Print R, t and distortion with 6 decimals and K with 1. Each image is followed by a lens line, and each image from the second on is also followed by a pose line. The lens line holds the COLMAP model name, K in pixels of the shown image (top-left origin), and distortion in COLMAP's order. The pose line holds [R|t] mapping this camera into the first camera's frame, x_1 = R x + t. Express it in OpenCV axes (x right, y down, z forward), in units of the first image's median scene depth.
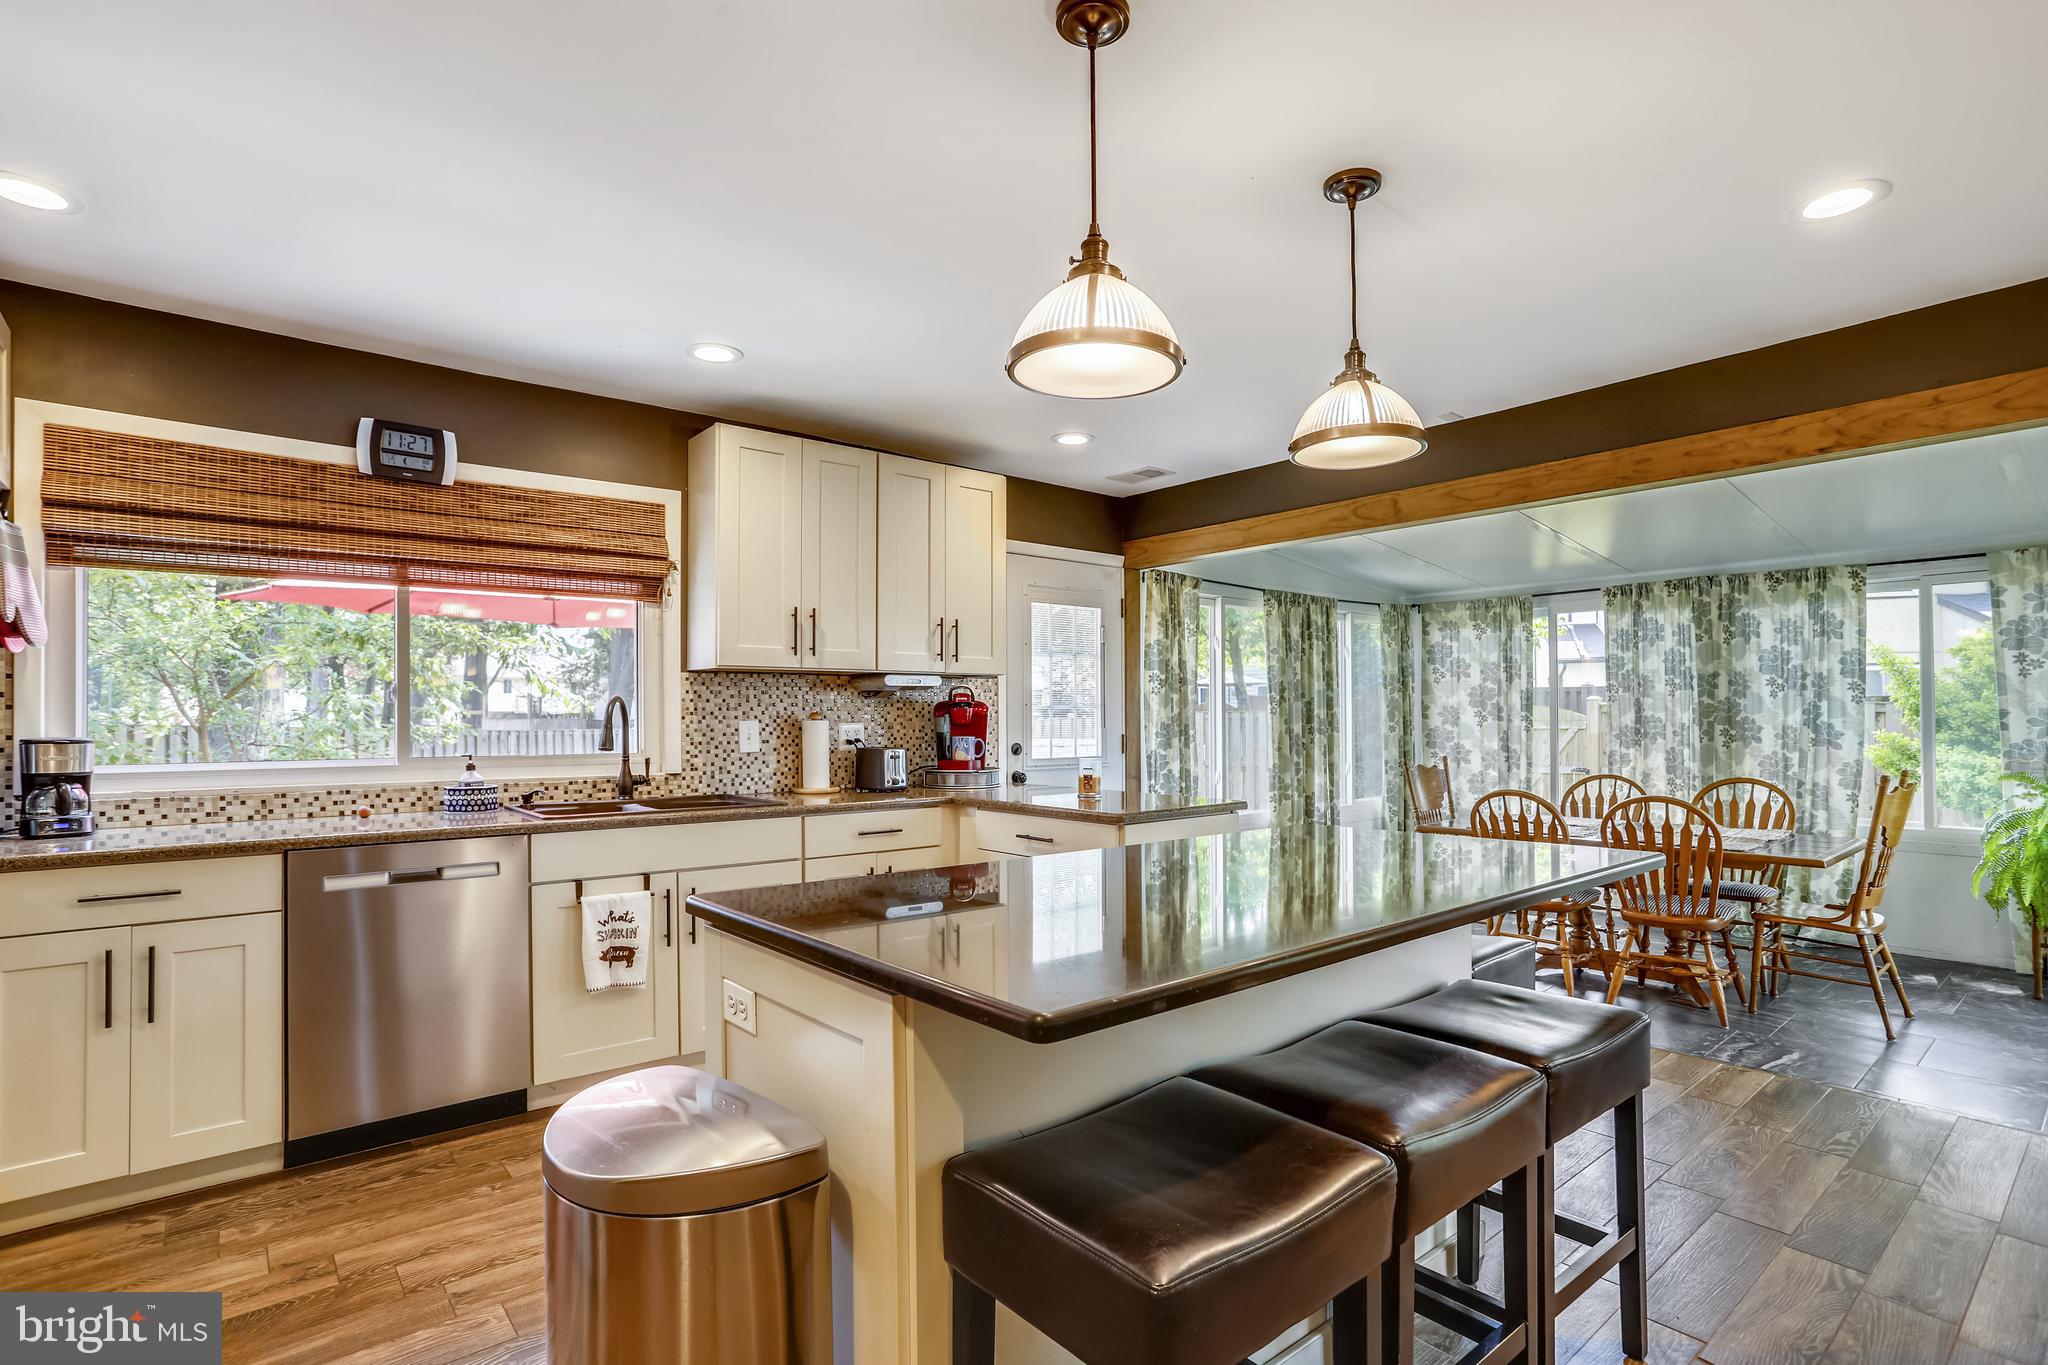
lens RADIAL K [[1013.8, 0, 1006.7], [0, 1013.8, 712.3], [0, 0, 1]] dist [-0.029040, 0.013589]
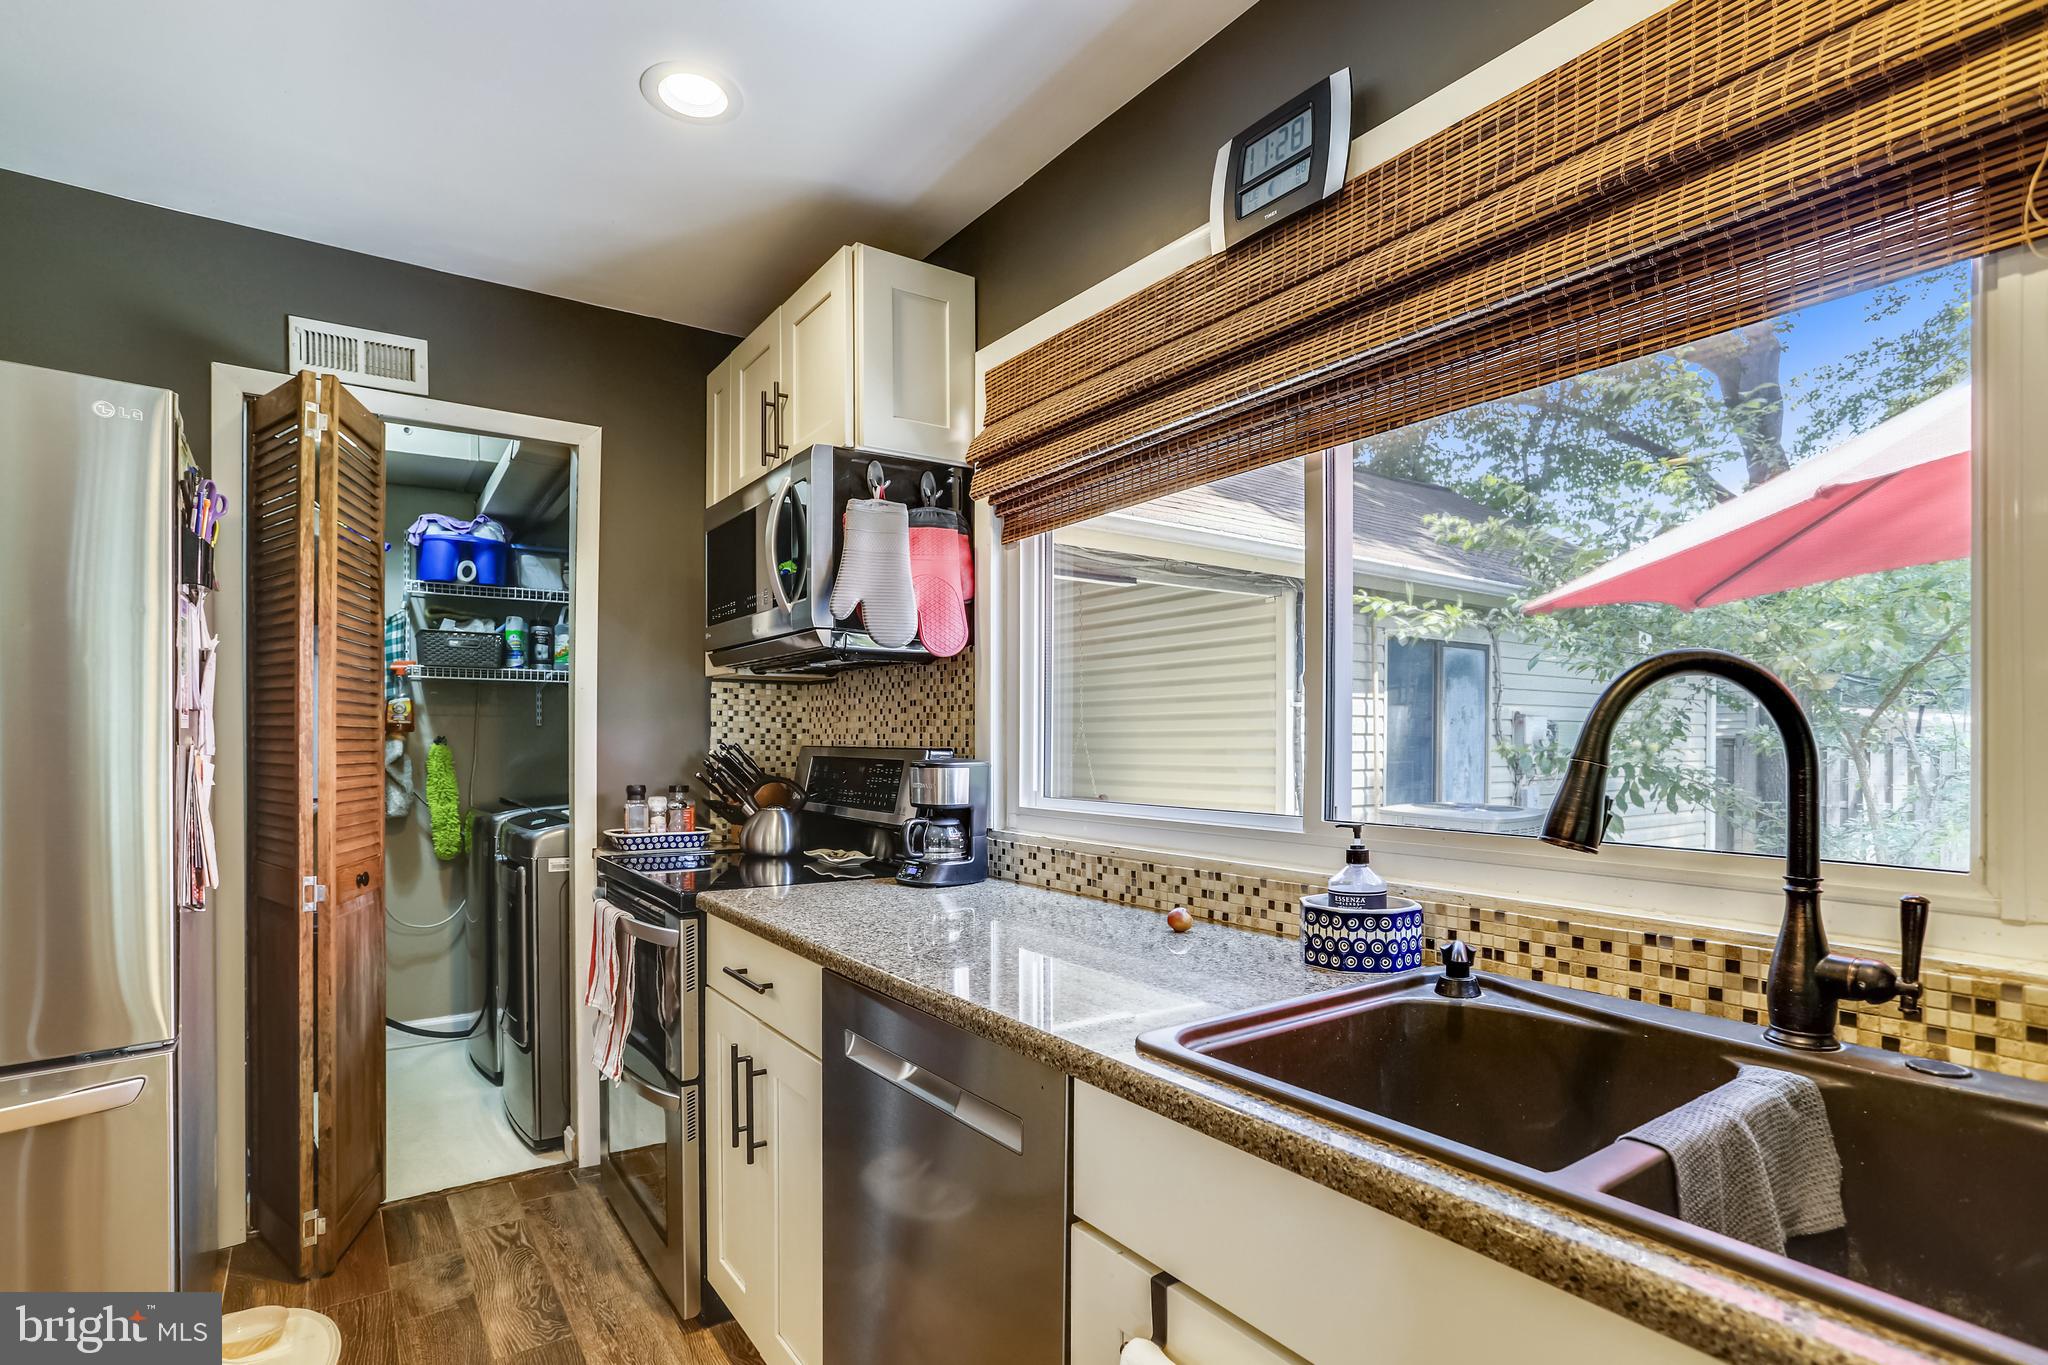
lens RADIAL K [[1013.8, 0, 1021.0], [0, 1013.8, 750.2], [0, 0, 1]] dist [-0.029040, 0.013589]
pose [[-0.069749, 0.012099, -0.997491, -0.113095], [0.004482, 0.999920, 0.011815, 0.006154], [0.997555, -0.003646, -0.069797, 0.886964]]
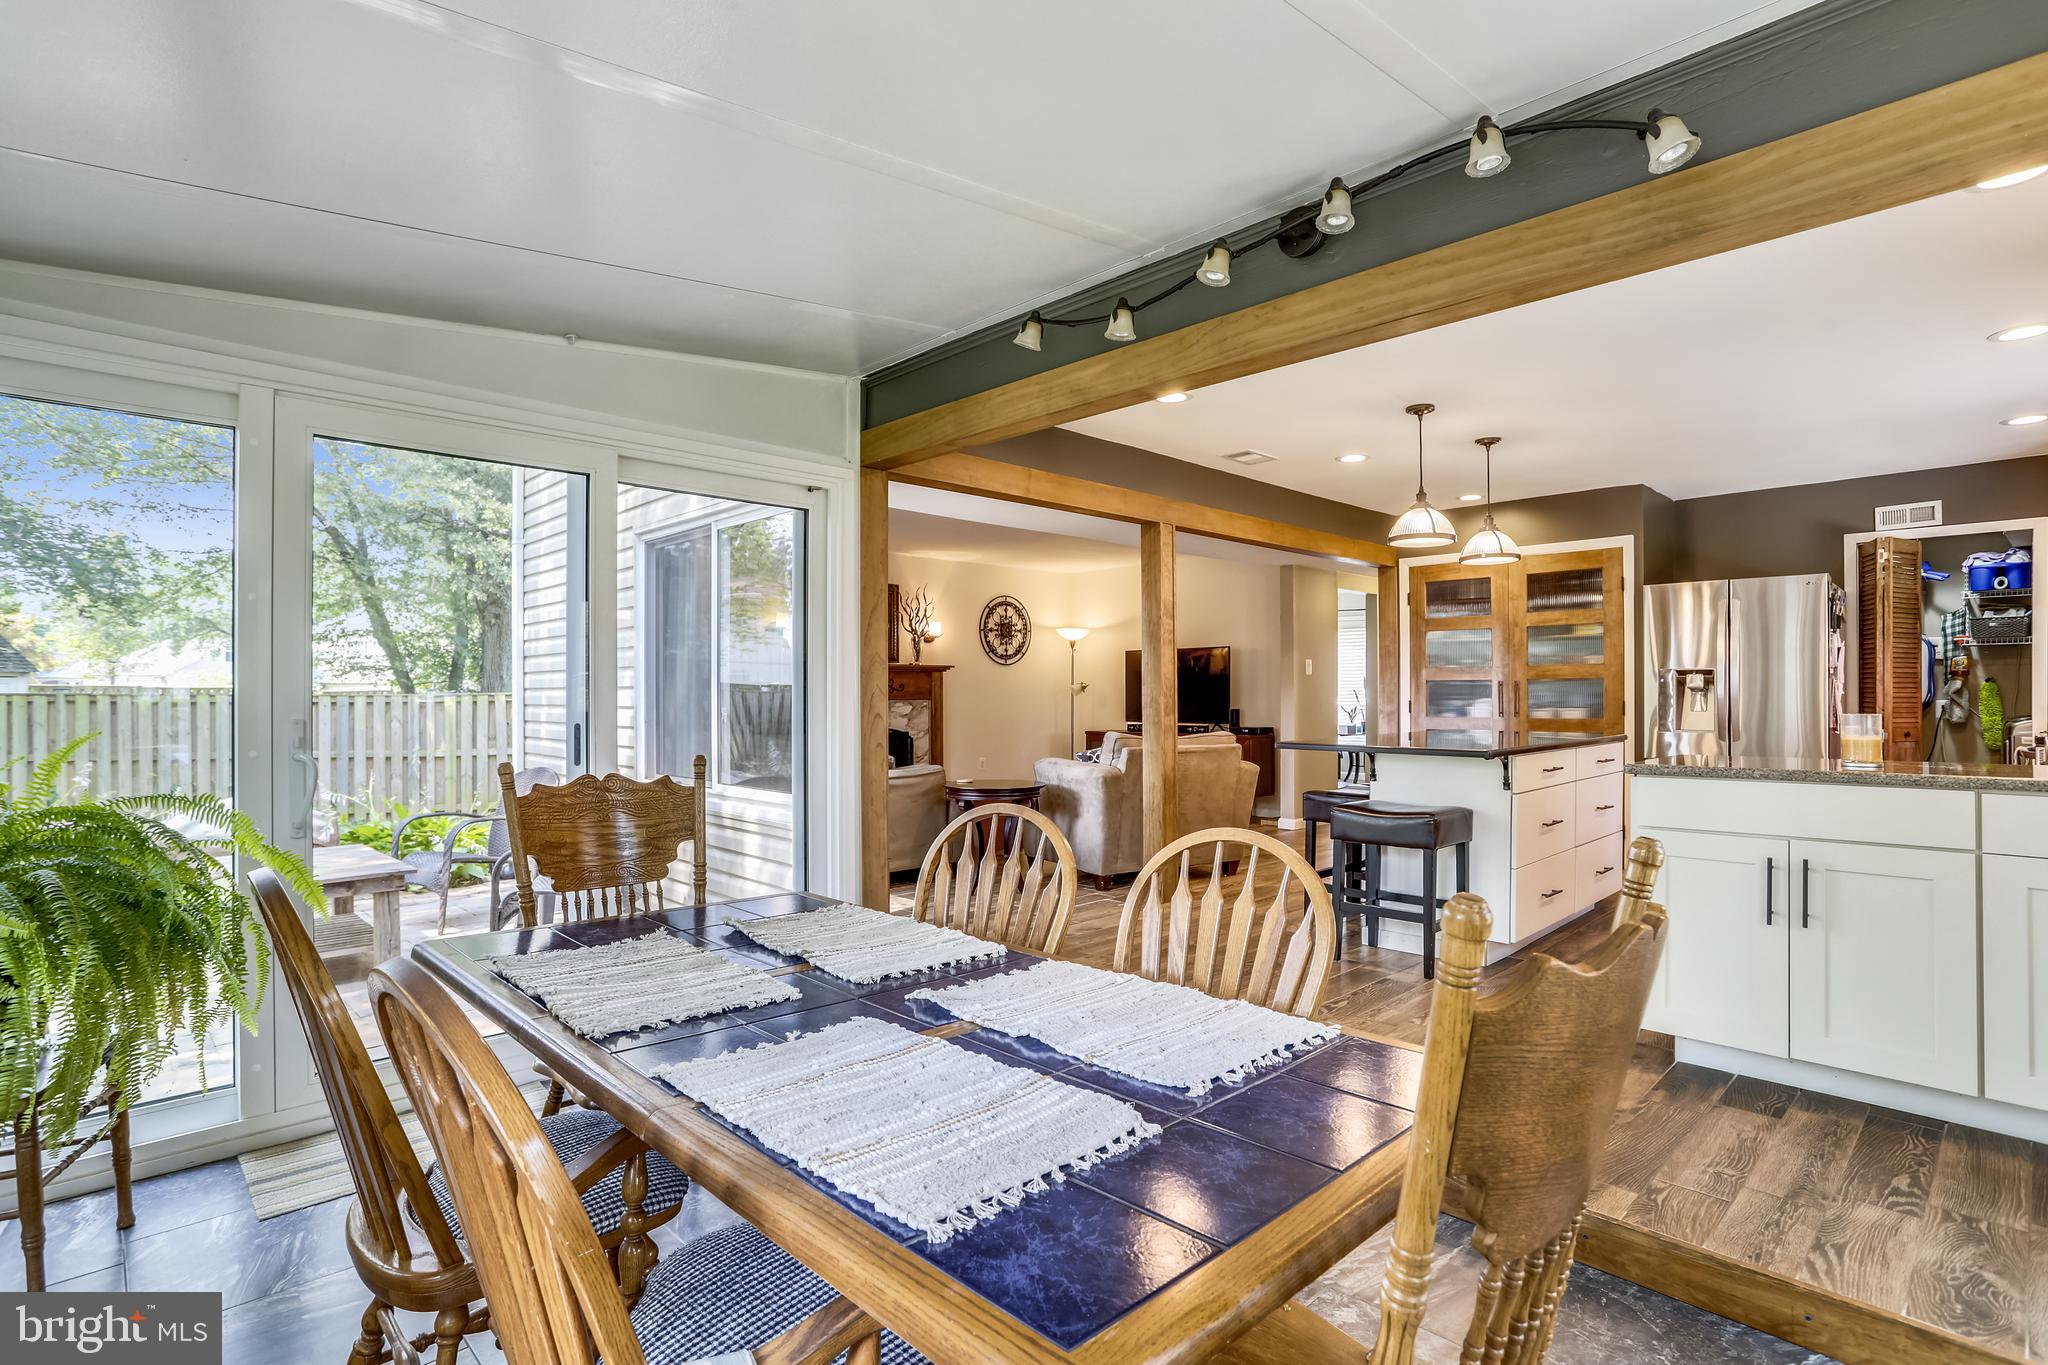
lens RADIAL K [[959.7, 0, 1043.5], [0, 959.7, 679.8], [0, 0, 1]] dist [-0.027279, 0.001498]
pose [[-0.997188, 0.002342, -0.074899, 0.795394], [0.003639, 0.999846, -0.017185, 0.030334], [0.074847, -0.017409, -0.997043, 1.852216]]
